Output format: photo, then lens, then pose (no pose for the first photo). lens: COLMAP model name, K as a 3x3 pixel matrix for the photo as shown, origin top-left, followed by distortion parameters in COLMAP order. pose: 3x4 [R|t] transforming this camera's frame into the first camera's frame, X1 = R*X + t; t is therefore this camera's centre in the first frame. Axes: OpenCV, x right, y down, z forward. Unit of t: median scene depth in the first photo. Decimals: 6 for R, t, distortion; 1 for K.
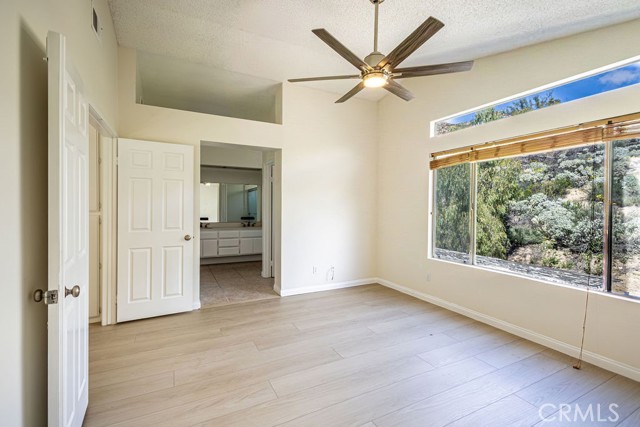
lens RADIAL K [[291.0, 0, 324.1], [0, 291.0, 211.4], [0, 0, 1]] dist [0.008634, -0.000999]
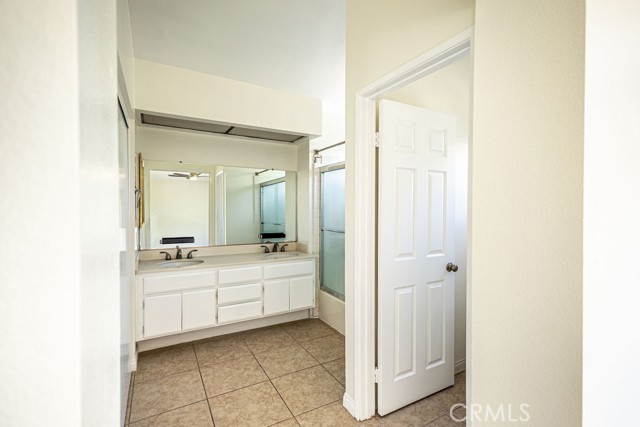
lens RADIAL K [[291.0, 0, 324.0], [0, 291.0, 212.0], [0, 0, 1]] dist [0.008634, -0.000999]
pose [[0.998087, -0.002127, 0.061785, -0.204587], [0.002839, 0.999931, -0.011429, -0.011953], [-0.061757, 0.011583, 0.998024, 0.487747]]
